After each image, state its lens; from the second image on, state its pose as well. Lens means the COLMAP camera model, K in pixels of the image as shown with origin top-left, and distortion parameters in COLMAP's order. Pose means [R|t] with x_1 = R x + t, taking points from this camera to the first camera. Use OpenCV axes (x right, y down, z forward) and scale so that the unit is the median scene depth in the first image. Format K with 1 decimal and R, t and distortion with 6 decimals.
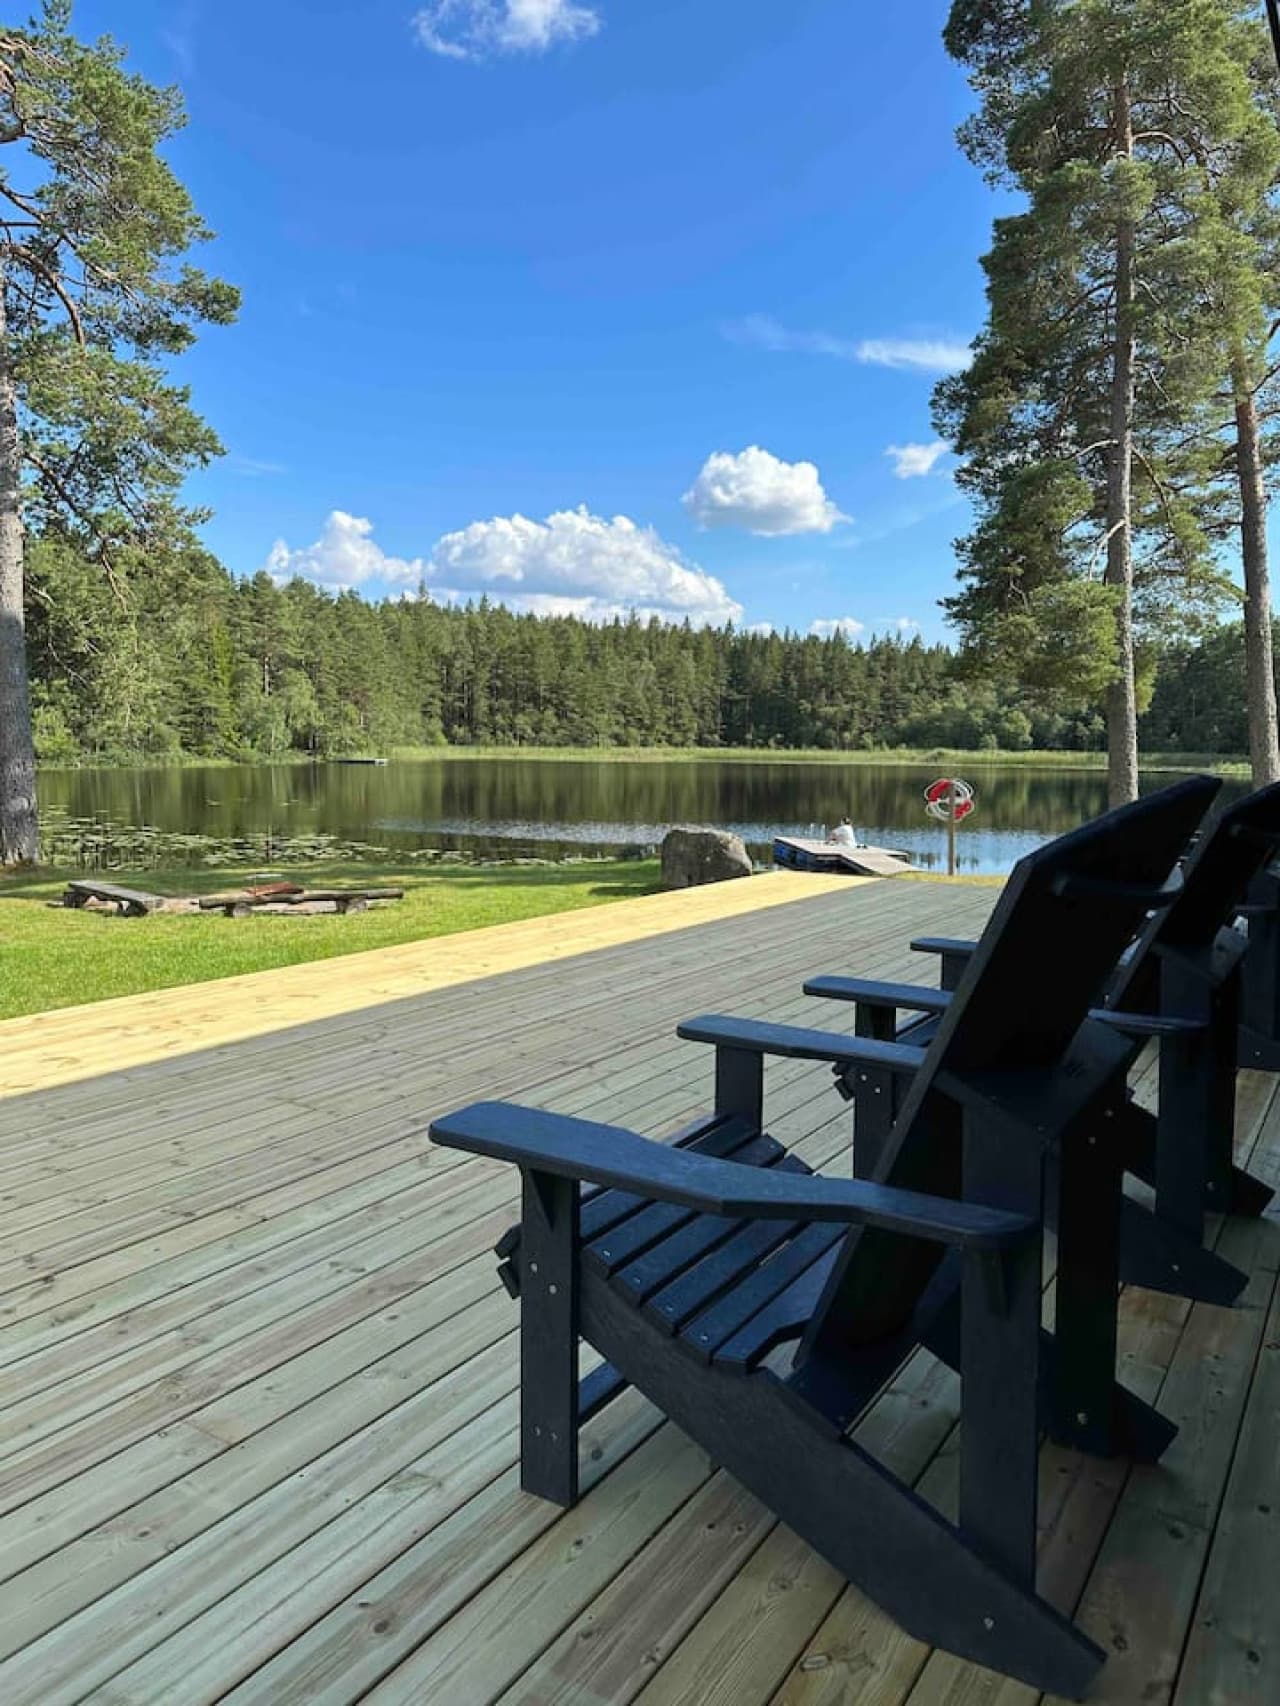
lens RADIAL K [[1221.9, 0, 640.0], [0, 1221.9, 853.0], [0, 0, 1]] dist [0.087062, -0.085684]
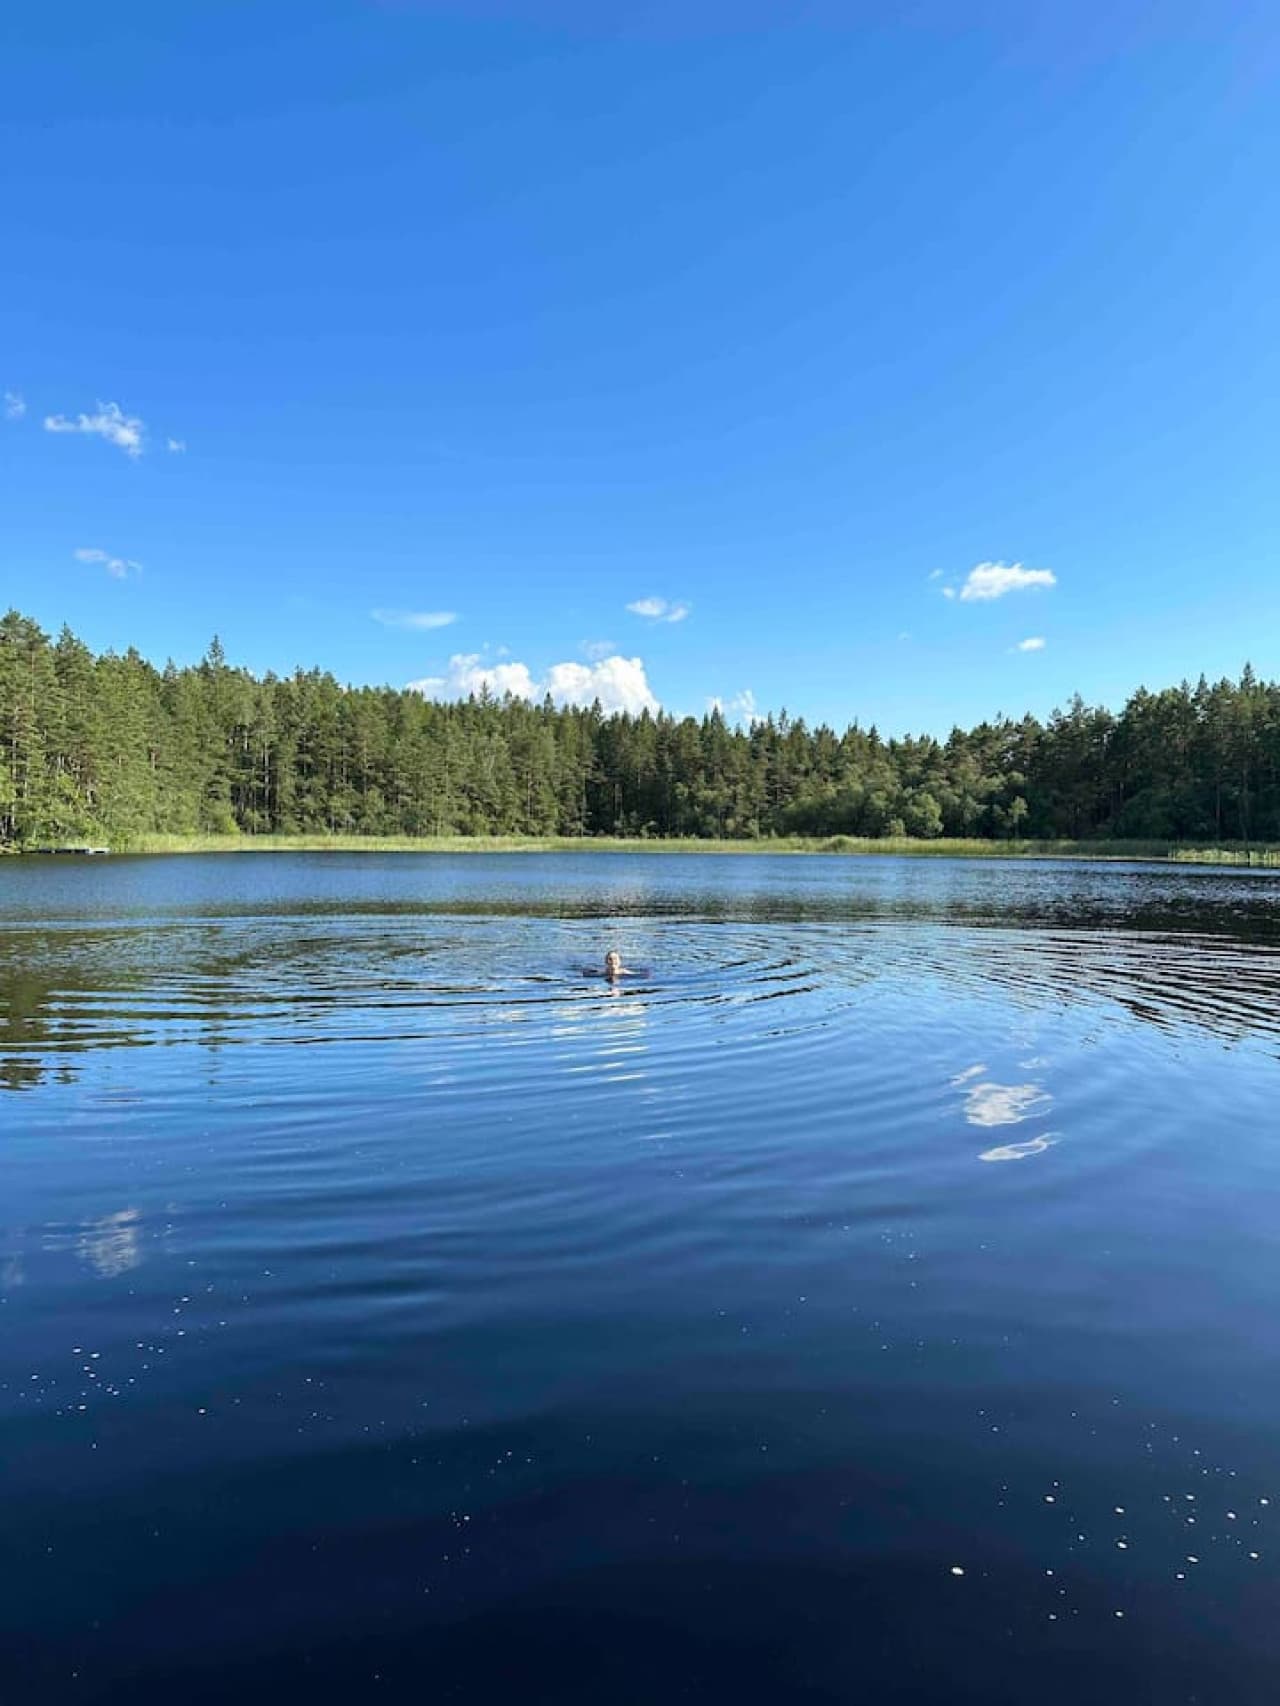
lens RADIAL K [[1221.9, 0, 640.0], [0, 1221.9, 853.0], [0, 0, 1]] dist [0.087062, -0.085684]
pose [[0.995236, -0.005417, 0.097348, 0.022322], [0.013092, 0.996838, -0.078370, -0.007868], [-0.096615, 0.079271, 0.992160, 0.157053]]
